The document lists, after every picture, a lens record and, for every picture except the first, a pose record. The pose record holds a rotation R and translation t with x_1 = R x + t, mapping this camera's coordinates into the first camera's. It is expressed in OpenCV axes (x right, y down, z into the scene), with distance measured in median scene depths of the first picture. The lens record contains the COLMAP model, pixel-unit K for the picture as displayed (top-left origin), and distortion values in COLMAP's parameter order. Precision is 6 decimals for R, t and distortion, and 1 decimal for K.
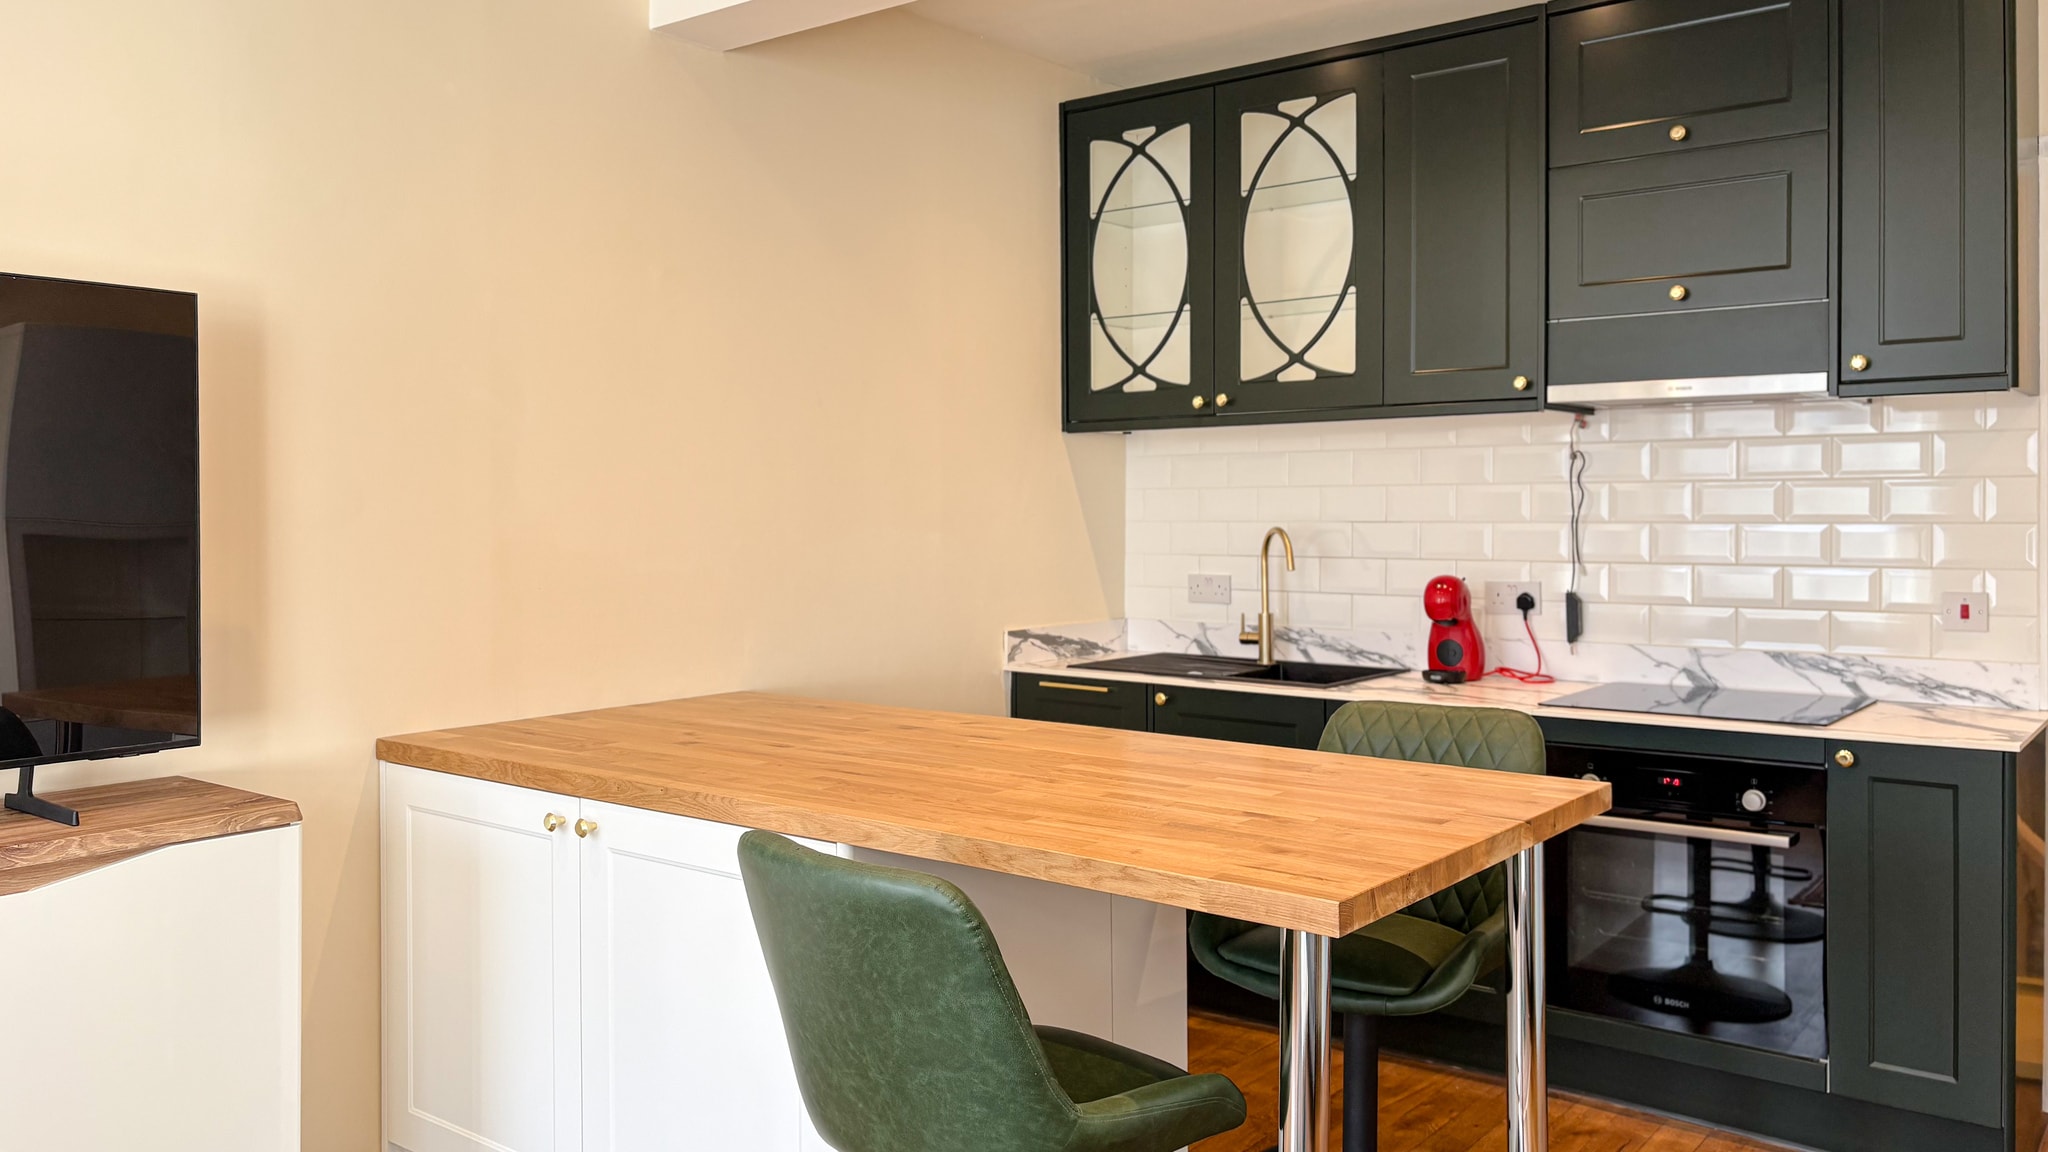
lens RADIAL K [[1542.9, 0, 1030.7], [0, 1542.9, 550.3], [0, 0, 1]] dist [0.080538, -0.099419]
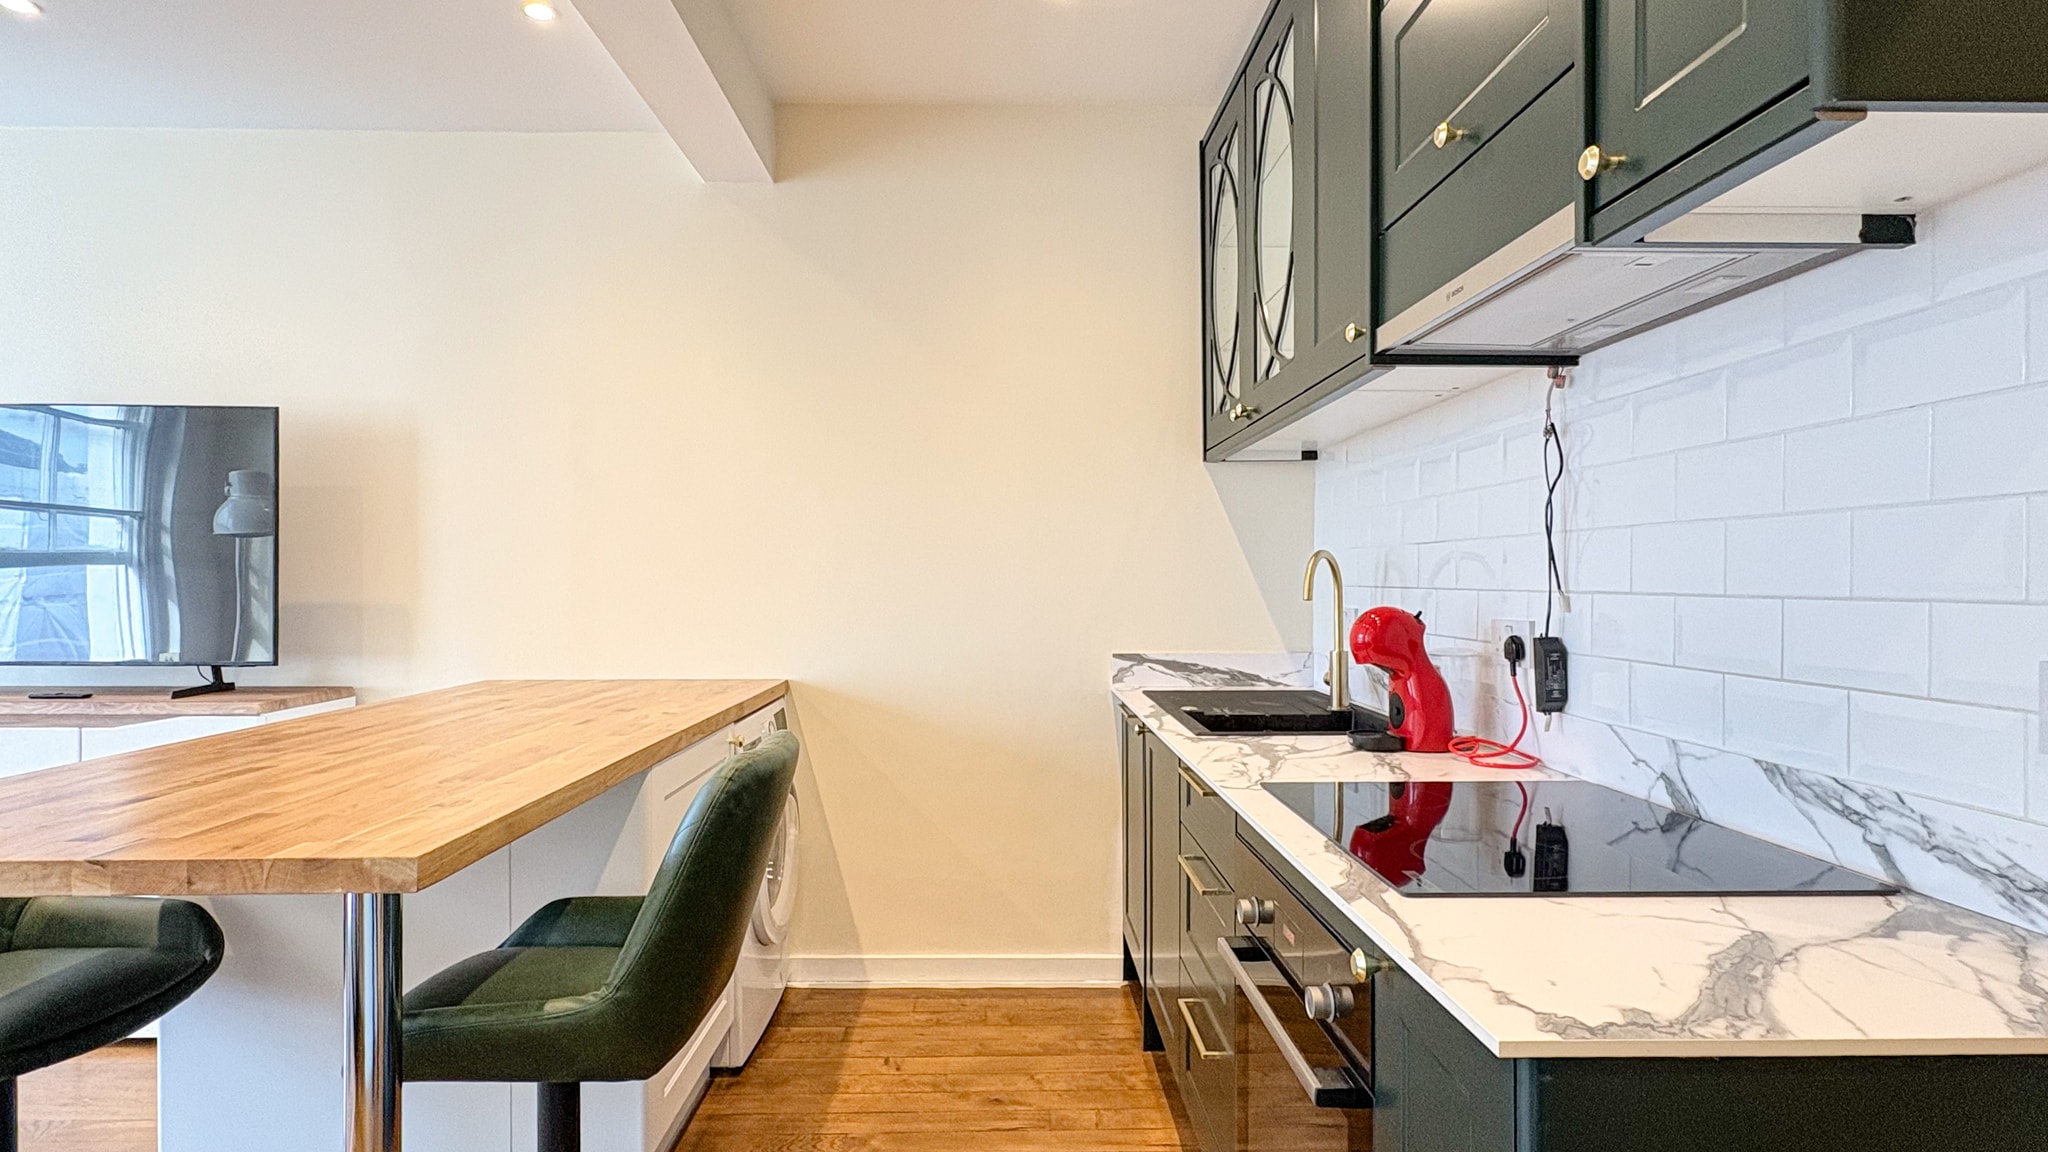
lens RADIAL K [[1046.9, 0, 1037.5], [0, 1046.9, 575.7], [0, 0, 1]] dist [-0.000499, -0.000827]
pose [[0.640523, 0.003285, -0.767932, 0.544742], [-0.025367, 0.999536, -0.016882, 0.013737], [0.767520, 0.030293, 0.640309, 0.543534]]
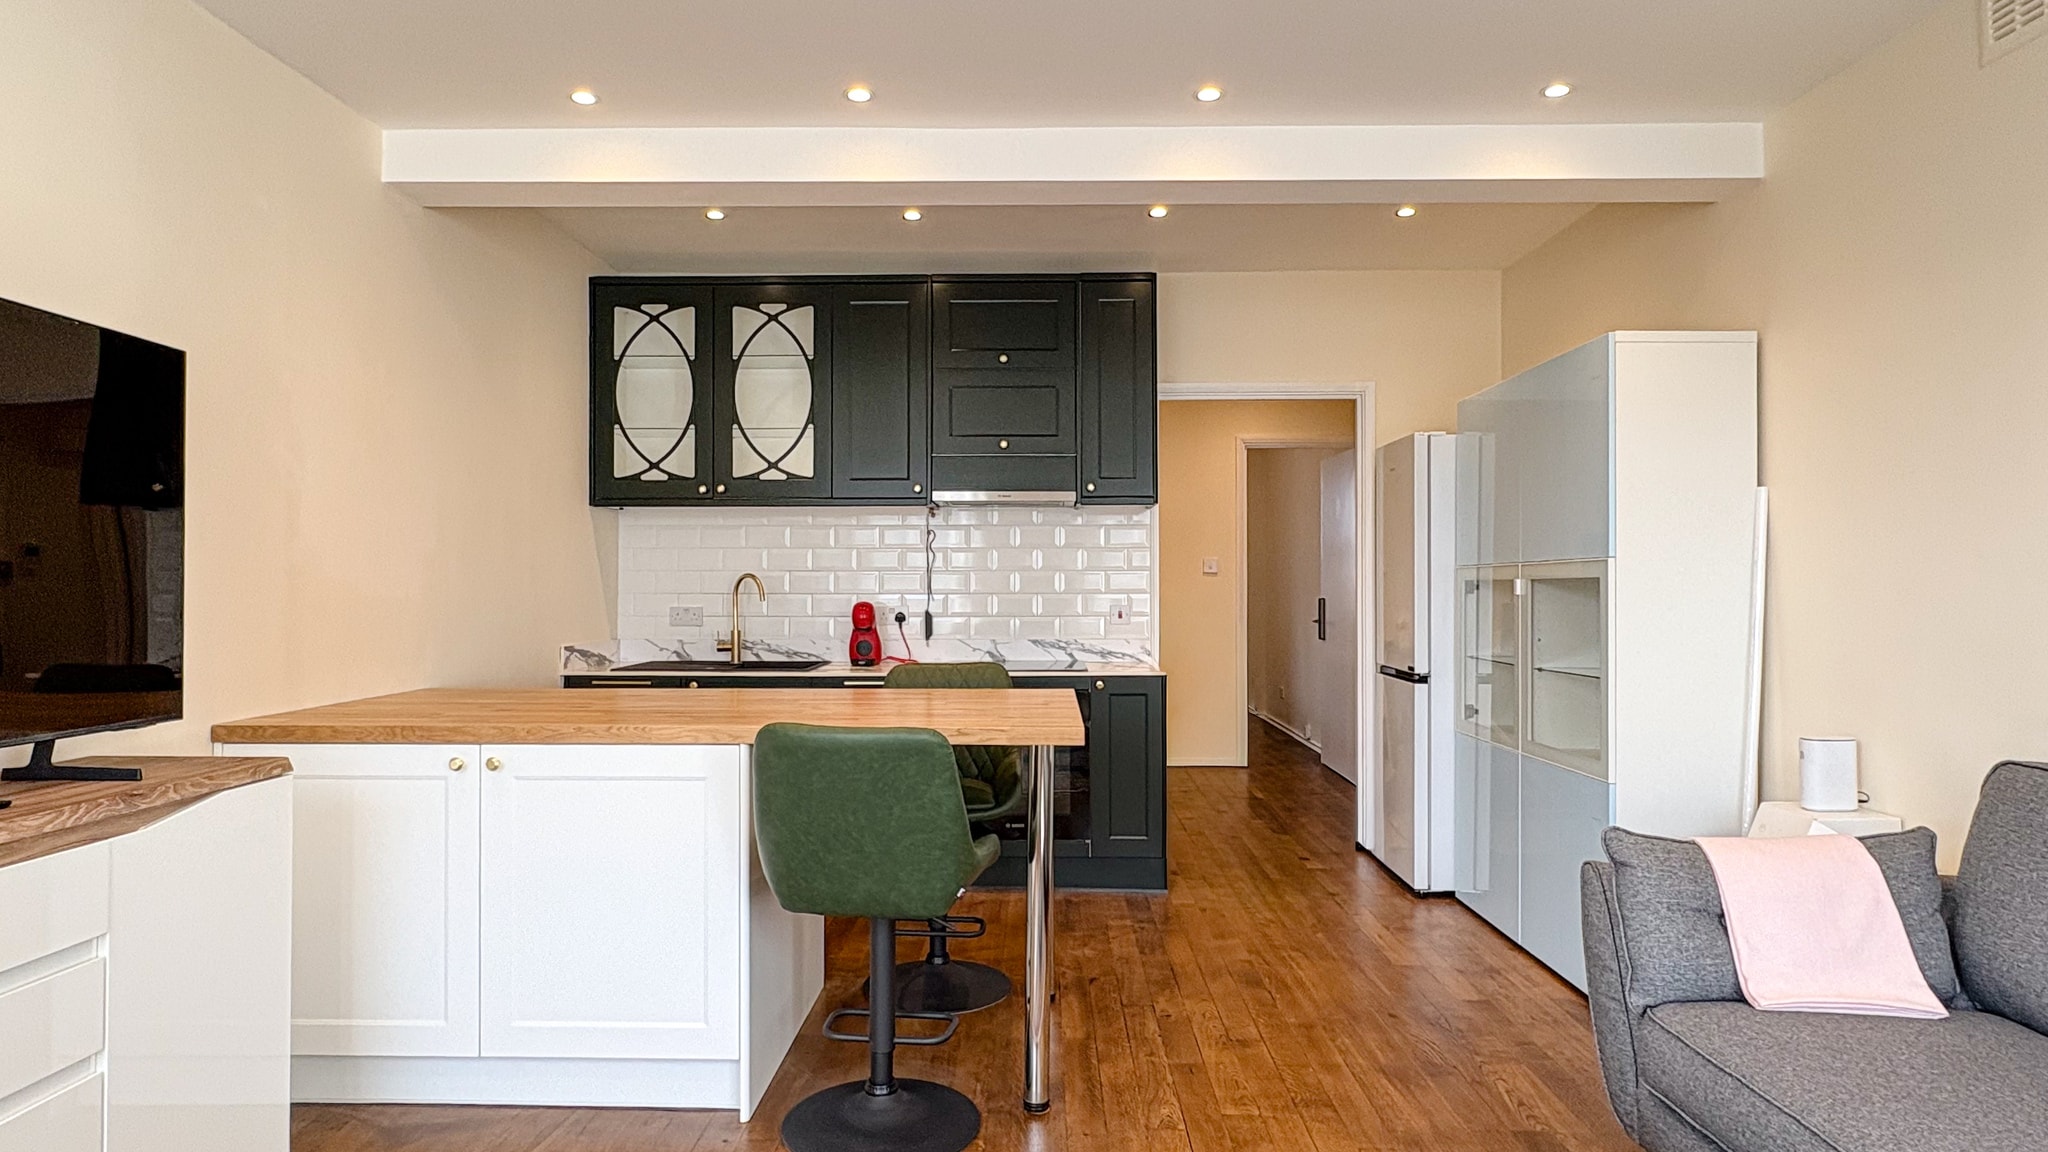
lens RADIAL K [[1122.8, 0, 1024.0], [0, 1122.8, 576.0], [0, 0, 1]] dist [-0.003552, 0.000020]
pose [[0.795805, 0.008564, 0.605493, -0.323220], [0.014166, 0.999363, -0.032754, 0.030324], [-0.605387, 0.034643, 0.795177, -0.061496]]
